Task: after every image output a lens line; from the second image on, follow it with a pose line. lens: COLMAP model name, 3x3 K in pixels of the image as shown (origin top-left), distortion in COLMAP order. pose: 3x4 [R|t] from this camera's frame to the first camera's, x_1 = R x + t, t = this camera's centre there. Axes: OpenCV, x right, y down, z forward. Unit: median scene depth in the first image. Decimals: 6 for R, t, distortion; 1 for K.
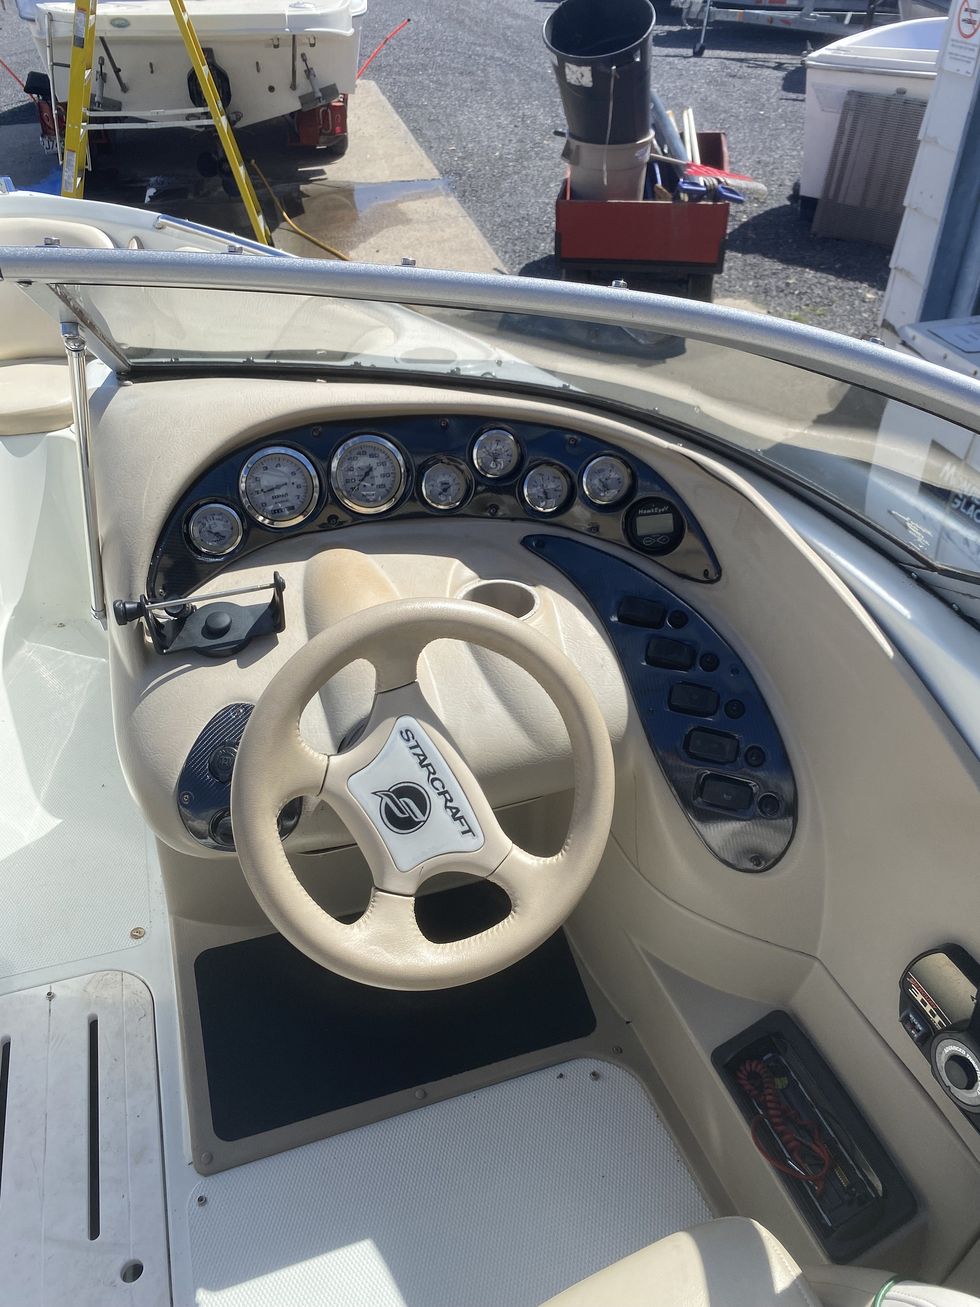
lens RADIAL K [[955.0, 0, 521.0], [0, 955.0, 631.3], [0, 0, 1]] dist [-0.003425, -0.002636]
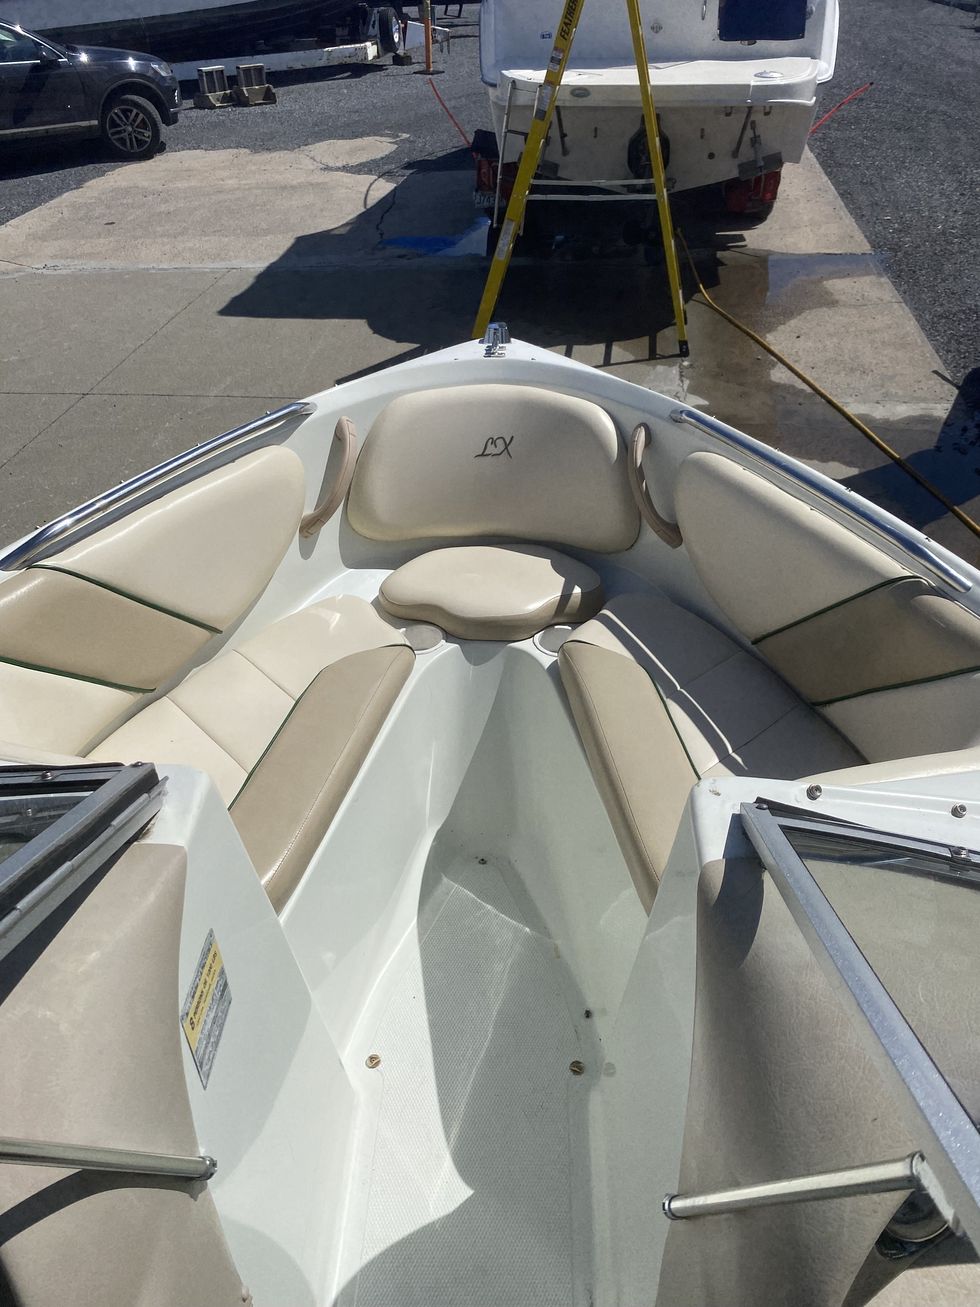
lens RADIAL K [[955.0, 0, 521.0], [0, 955.0, 631.3], [0, 0, 1]] dist [-0.003425, -0.002636]
pose [[0.938873, 0.176332, -0.295677, -0.078323], [-0.182718, 0.983146, 0.006127, -0.076013], [0.291774, 0.048273, 0.955268, 0.059087]]
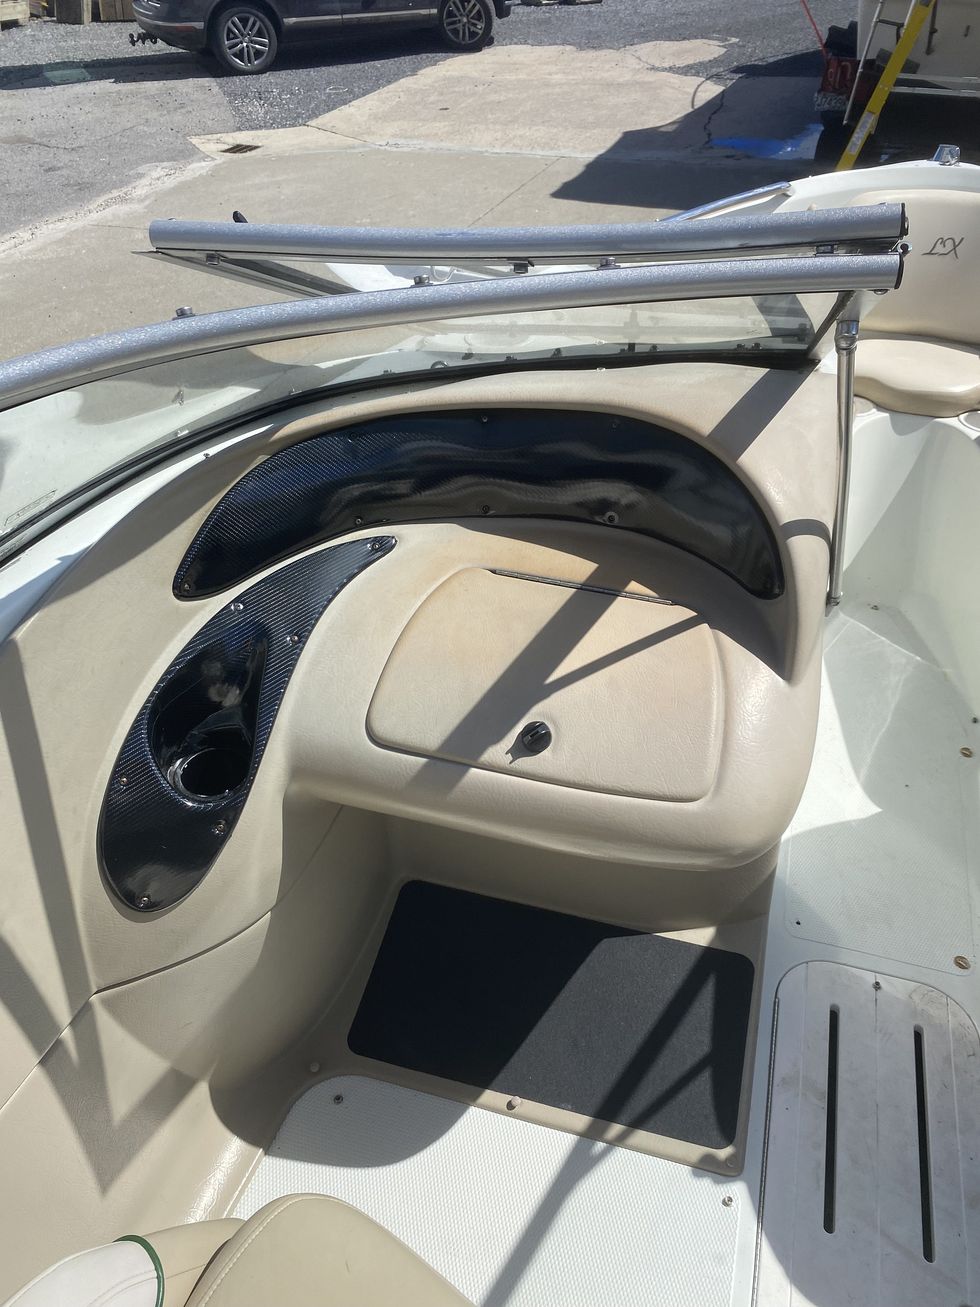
lens RADIAL K [[976.1, 0, 533.2], [0, 976.1, 657.0], [0, 0, 1]] dist [-0.001845, -0.008794]
pose [[0.826598, 0.341004, -0.447719, -0.103397], [-0.321770, 0.939035, 0.121148, 0.011343], [0.461736, 0.043922, 0.885929, -0.020858]]
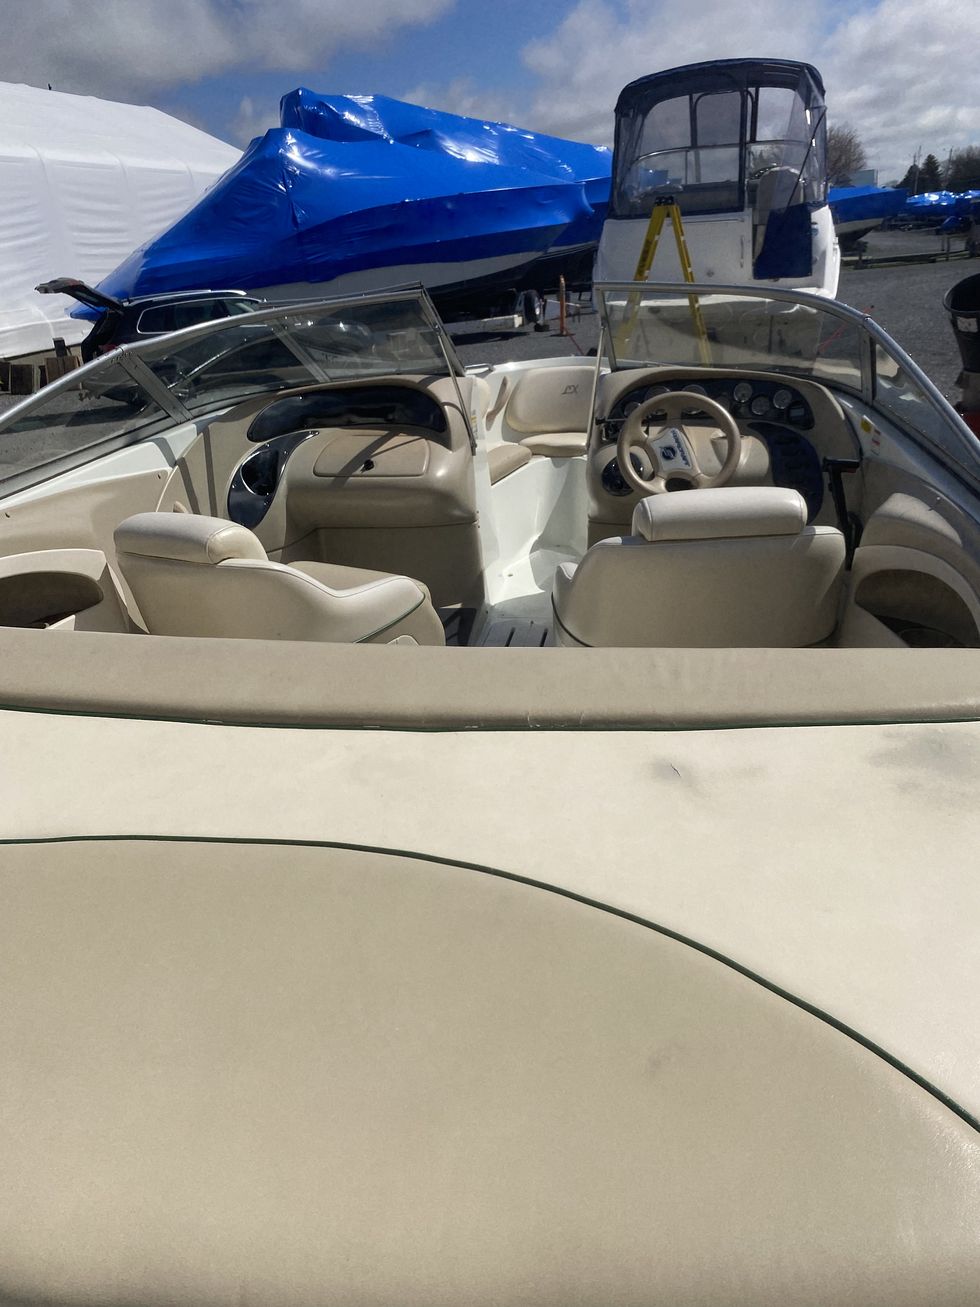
lens RADIAL K [[981.5, 0, 528.2], [0, 981.5, 676.2], [0, 0, 1]] dist [0.074892, -0.182001]
pose [[0.889977, 0.115158, -0.441224, 0.139045], [-0.218121, 0.957221, -0.190133, 0.225725], [0.400454, 0.265454, 0.877024, -0.261743]]
